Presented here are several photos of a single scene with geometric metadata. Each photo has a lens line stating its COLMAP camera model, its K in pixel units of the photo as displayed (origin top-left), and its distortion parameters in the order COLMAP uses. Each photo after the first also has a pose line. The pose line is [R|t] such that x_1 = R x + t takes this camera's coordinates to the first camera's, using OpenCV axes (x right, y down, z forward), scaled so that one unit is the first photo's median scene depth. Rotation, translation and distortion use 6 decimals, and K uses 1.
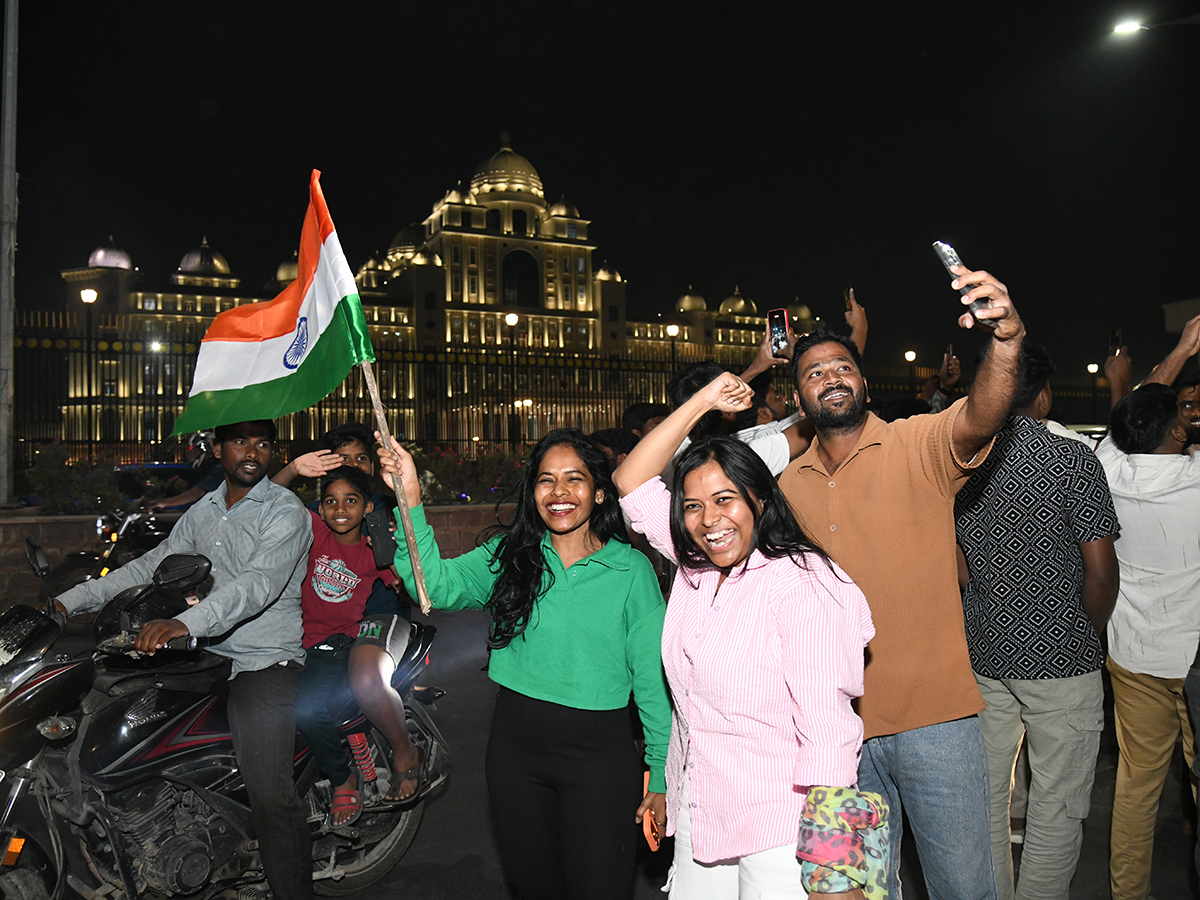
lens RADIAL K [[928.9, 0, 598.1], [0, 928.9, 448.3], [0, 0, 1]] dist [-0.116127, 0.077678]
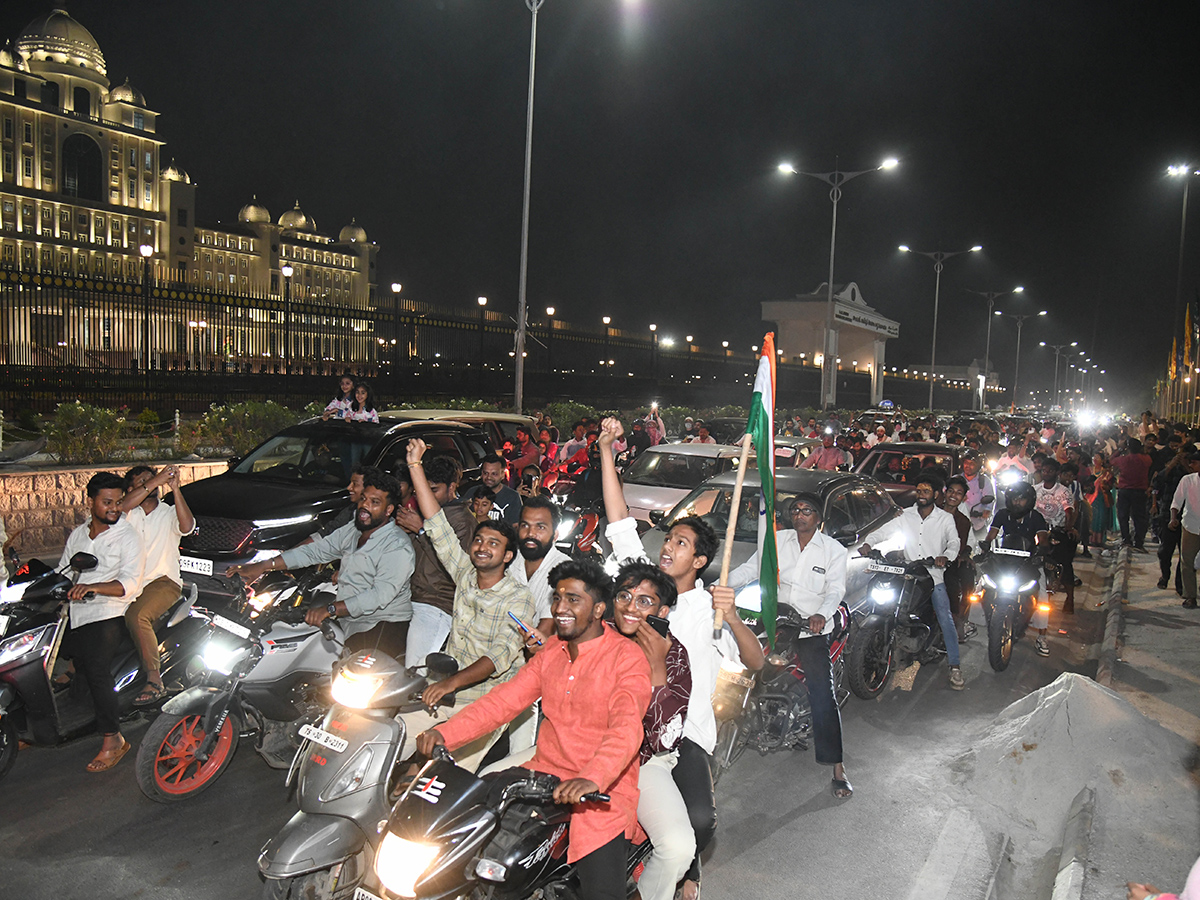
lens RADIAL K [[984.3, 0, 598.9], [0, 984.3, 475.6], [0, 0, 1]] dist [-0.111512, 0.072267]
pose [[0.843365, -0.000285, 0.537342, -0.157044], [-0.061557, 0.993365, 0.097142, -0.004523], [-0.533804, -0.115003, 0.837751, -0.086013]]
